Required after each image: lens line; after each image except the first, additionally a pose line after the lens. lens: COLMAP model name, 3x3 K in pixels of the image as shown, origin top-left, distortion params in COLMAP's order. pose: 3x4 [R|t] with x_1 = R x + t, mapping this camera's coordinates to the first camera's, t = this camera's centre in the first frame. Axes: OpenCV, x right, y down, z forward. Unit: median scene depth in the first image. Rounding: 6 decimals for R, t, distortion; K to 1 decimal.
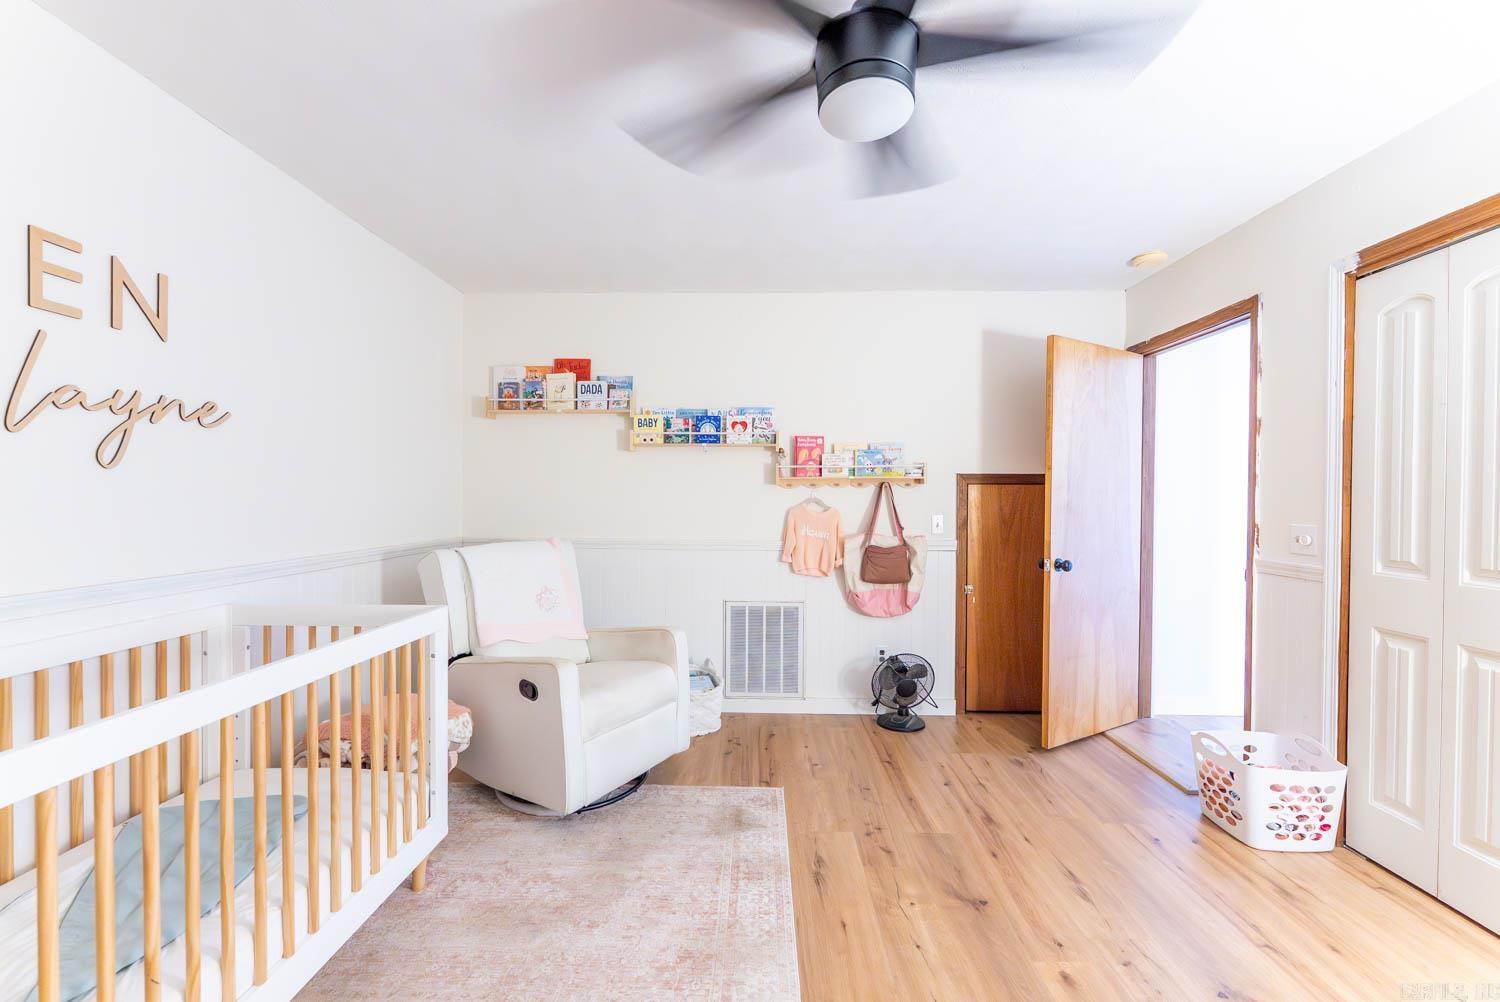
lens RADIAL K [[621.5, 0, 745.8], [0, 621.5, 503.8], [0, 0, 1]] dist [-0.001138, -0.000320]
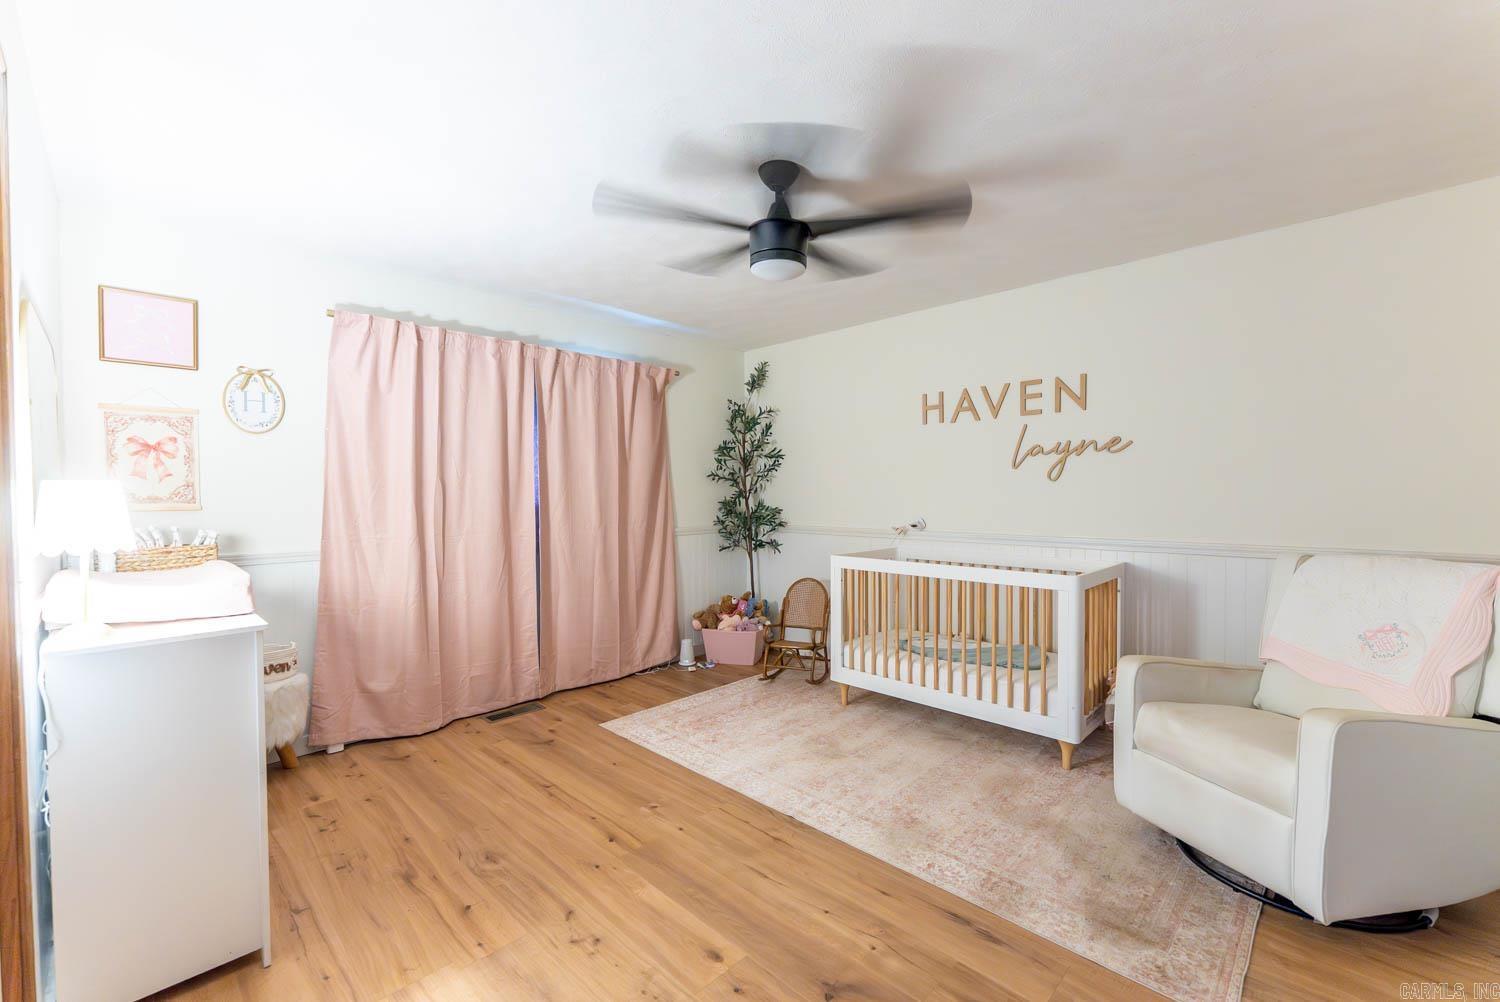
lens RADIAL K [[621.5, 0, 745.8], [0, 621.5, 503.8], [0, 0, 1]] dist [-0.001138, -0.000320]
pose [[-0.683308, 0.014963, -0.729977, 1.126718], [-0.006537, 0.999625, 0.026609, -0.028419], [0.730101, 0.022955, -0.682953, 1.580116]]
